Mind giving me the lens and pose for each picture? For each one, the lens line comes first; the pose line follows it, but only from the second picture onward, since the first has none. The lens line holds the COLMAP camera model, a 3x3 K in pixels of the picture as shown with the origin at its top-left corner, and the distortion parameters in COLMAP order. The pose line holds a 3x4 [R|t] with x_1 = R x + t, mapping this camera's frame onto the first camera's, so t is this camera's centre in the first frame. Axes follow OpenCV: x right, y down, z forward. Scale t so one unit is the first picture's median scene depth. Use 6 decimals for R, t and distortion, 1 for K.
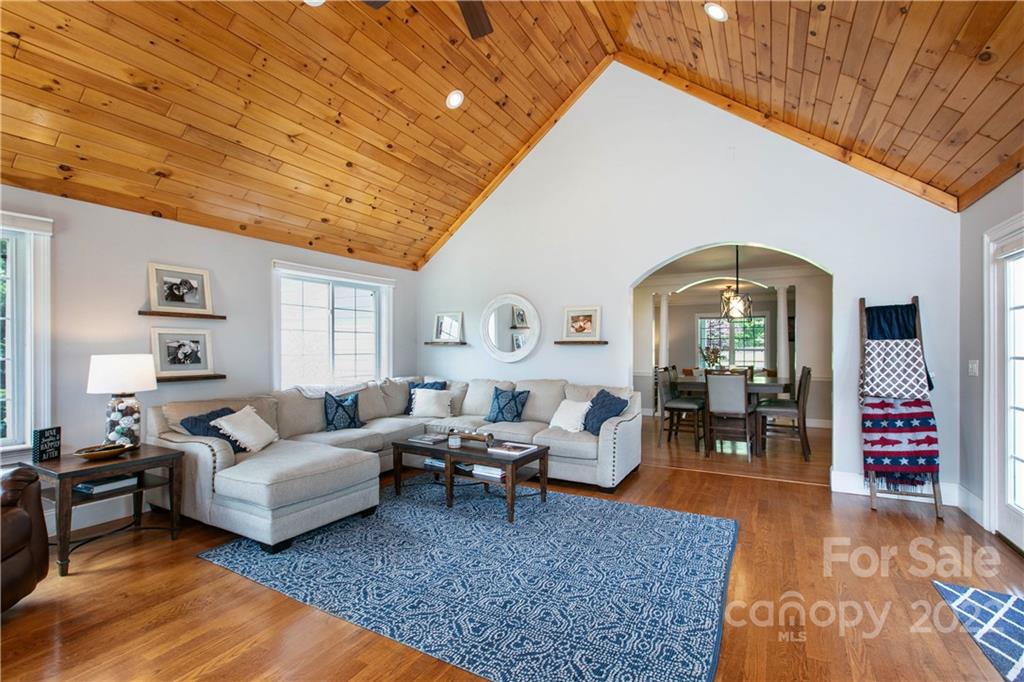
lens RADIAL K [[466.1, 0, 512.5], [0, 466.1, 345.9], [0, 0, 1]] dist [0.006109, 0.000323]
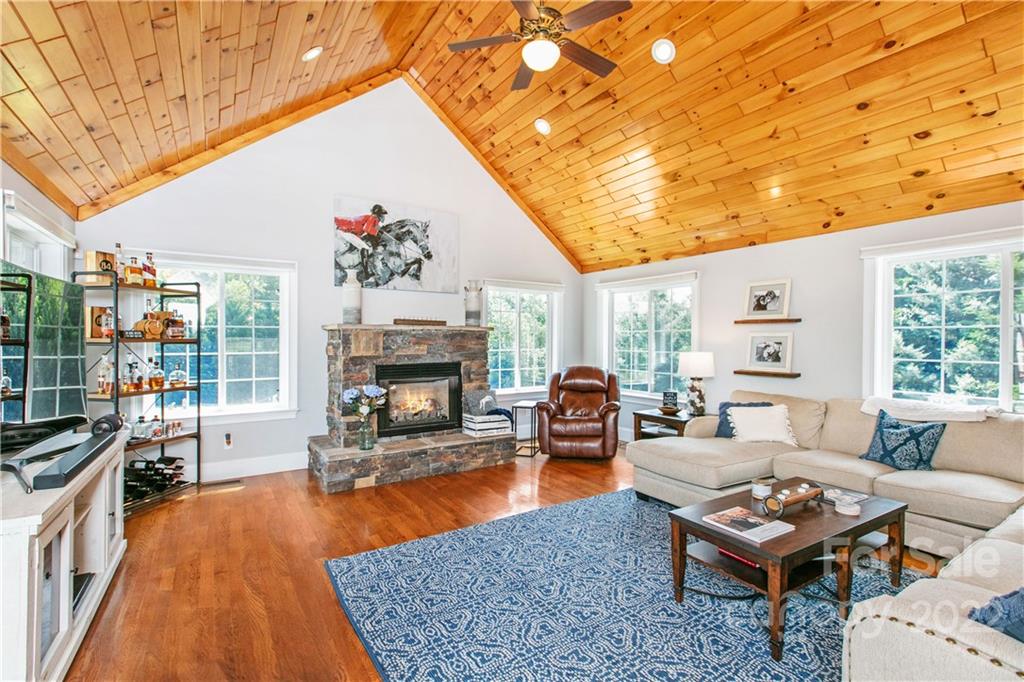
lens RADIAL K [[466.1, 0, 515.4], [0, 466.1, 340.9], [0, 0, 1]] dist [0.006109, 0.000323]
pose [[-0.462588, 0.003308, -0.886567, 0.805415], [0.001484, 0.999995, 0.002957, -0.023423], [0.886572, 0.000053, -0.462590, 1.205101]]
